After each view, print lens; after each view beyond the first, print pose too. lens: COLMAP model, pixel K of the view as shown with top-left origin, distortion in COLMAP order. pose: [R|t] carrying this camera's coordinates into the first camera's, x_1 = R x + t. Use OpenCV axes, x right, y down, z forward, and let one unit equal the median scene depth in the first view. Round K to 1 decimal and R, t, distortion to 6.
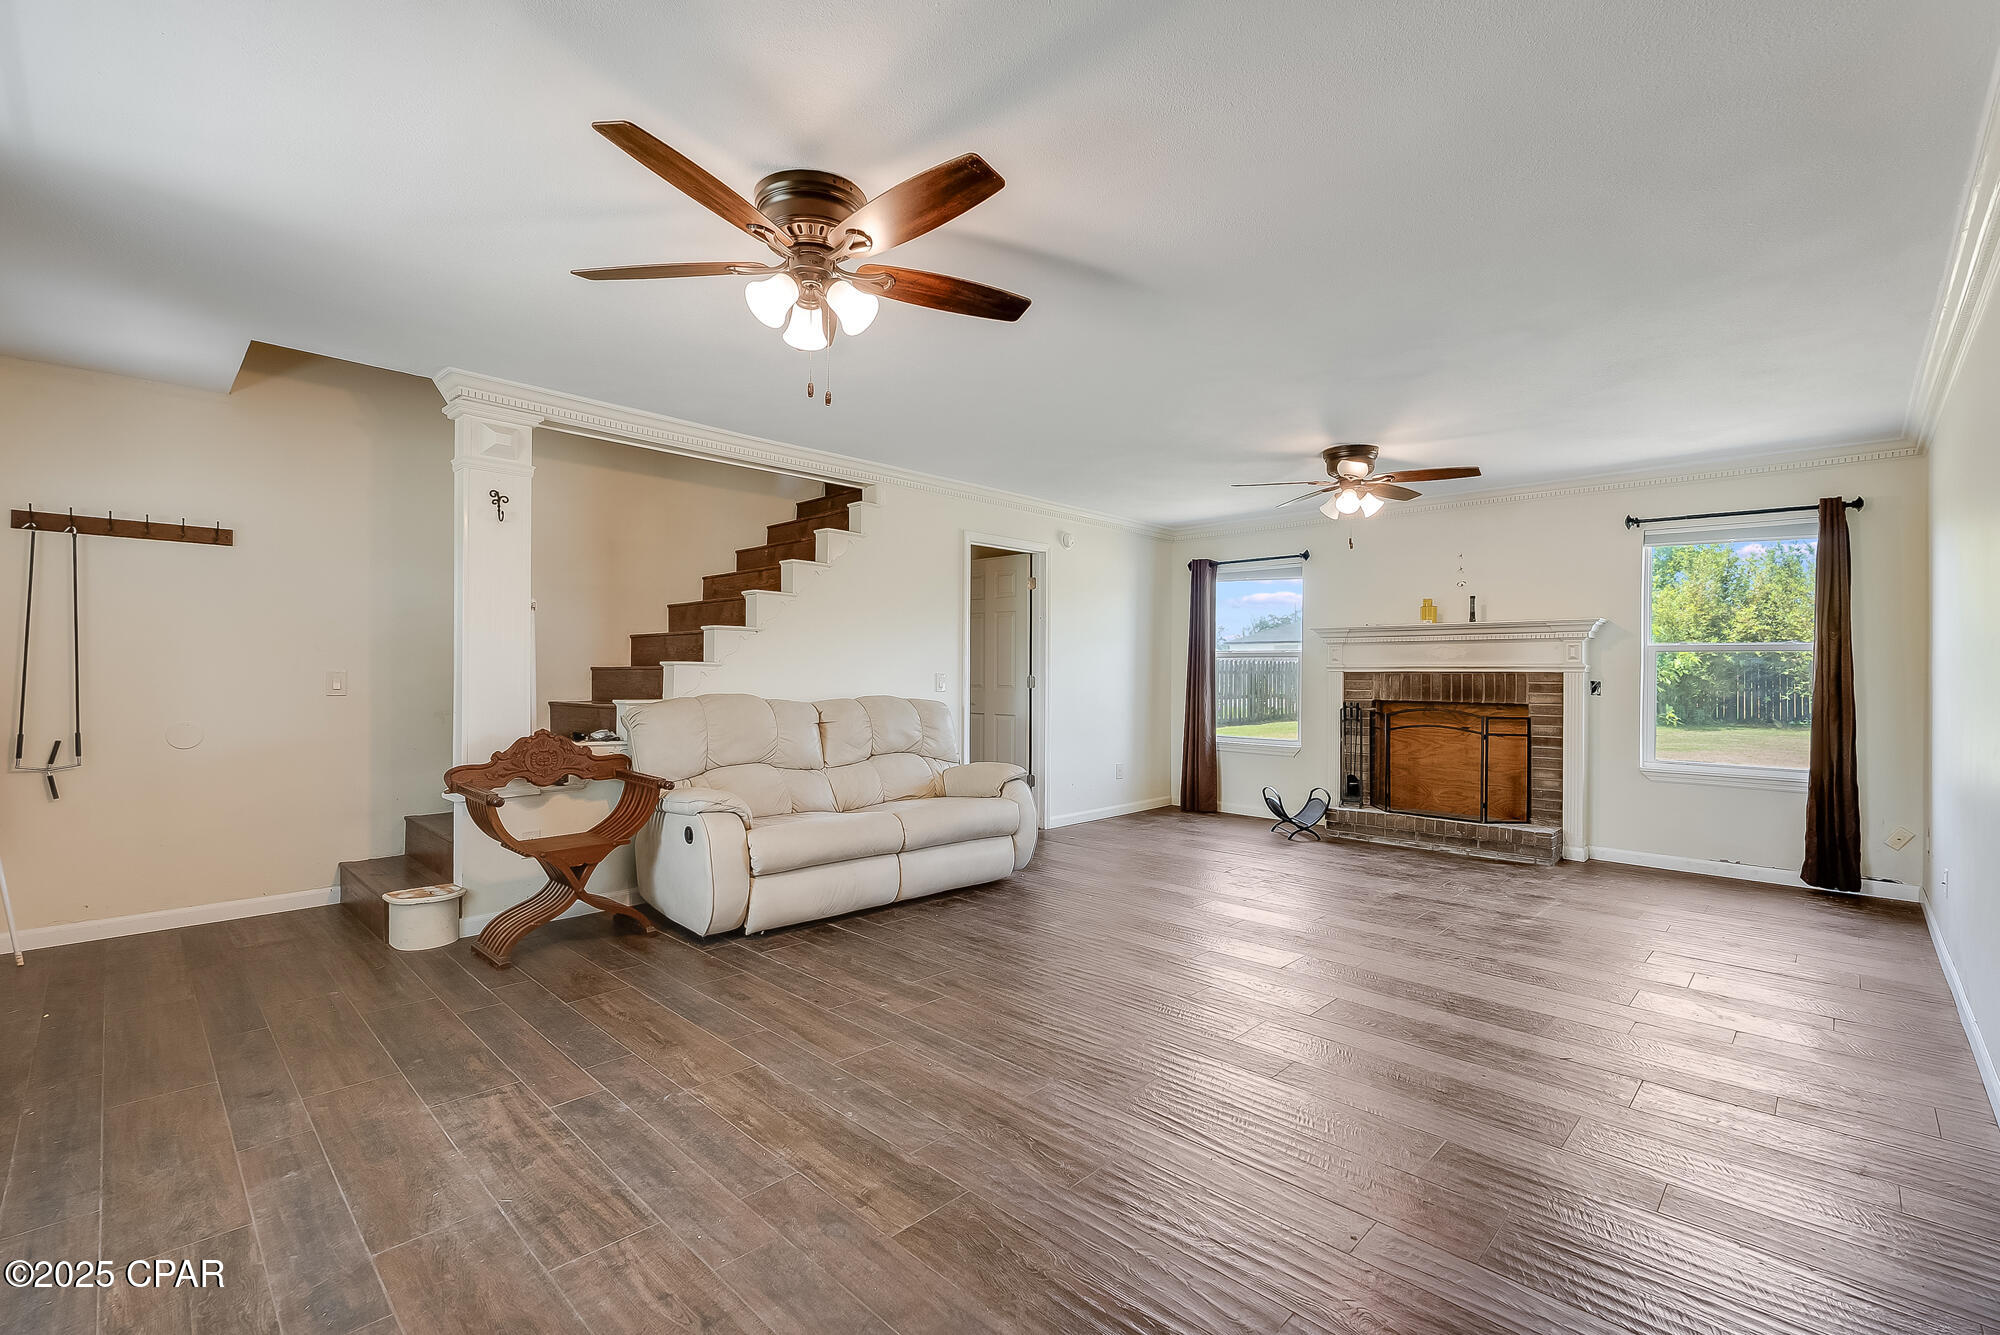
lens RADIAL K [[875.6, 0, 999.2], [0, 875.6, 675.5], [0, 0, 1]] dist [-0.003112, -0.000220]
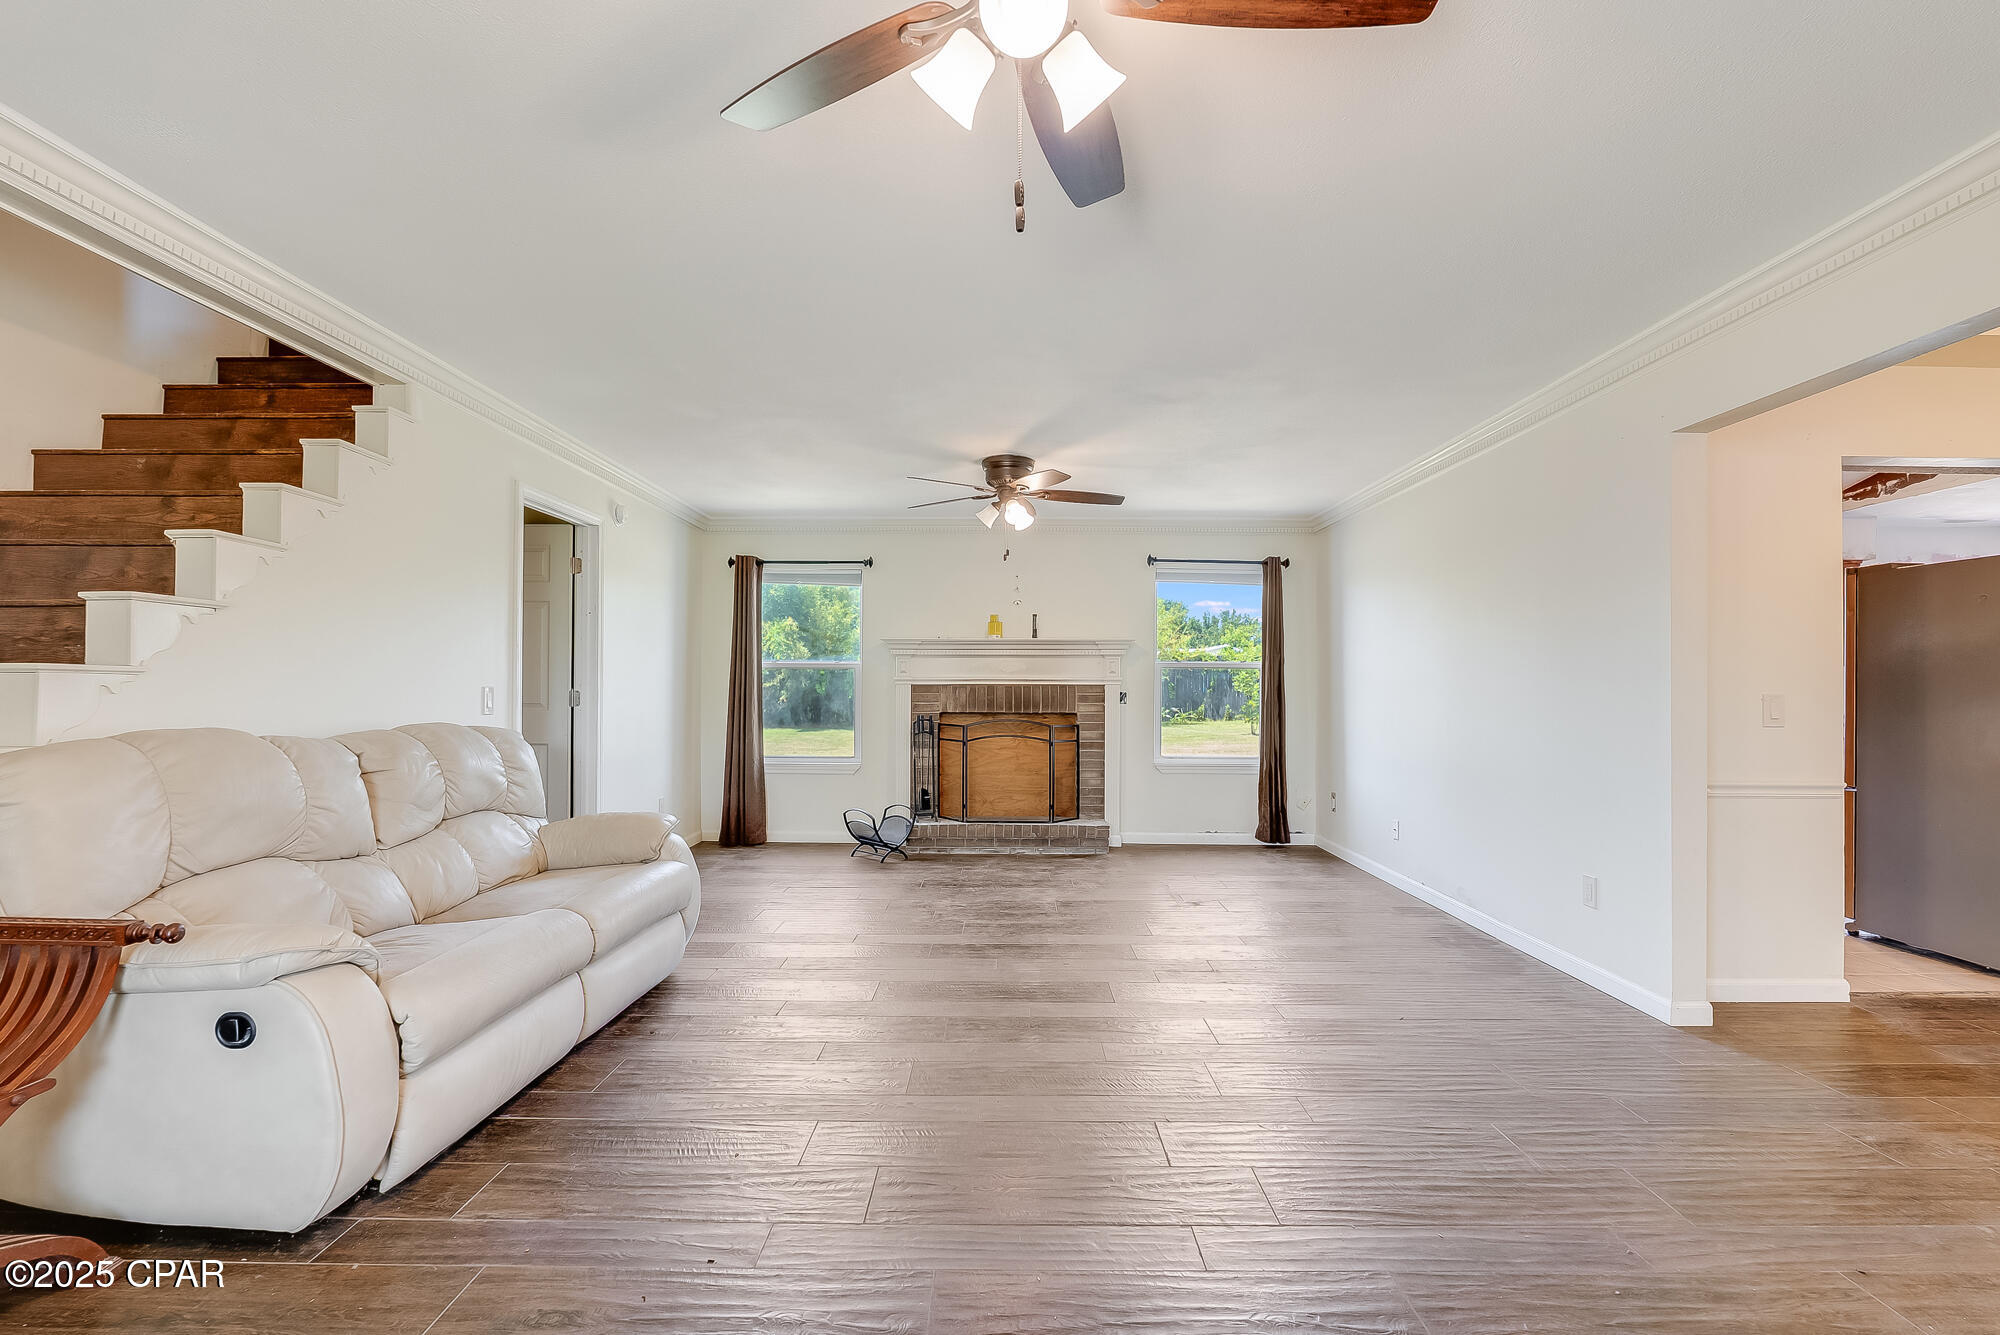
lens RADIAL K [[881.5, 0, 999.7], [0, 881.5, 686.7], [0, 0, 1]] dist [-0.018448, 0.004584]
pose [[0.721580, -0.002168, 0.692328, -0.255547], [0.003556, 0.999994, -0.000575, -0.000883], [-0.692322, 0.002877, 0.721583, 0.251069]]
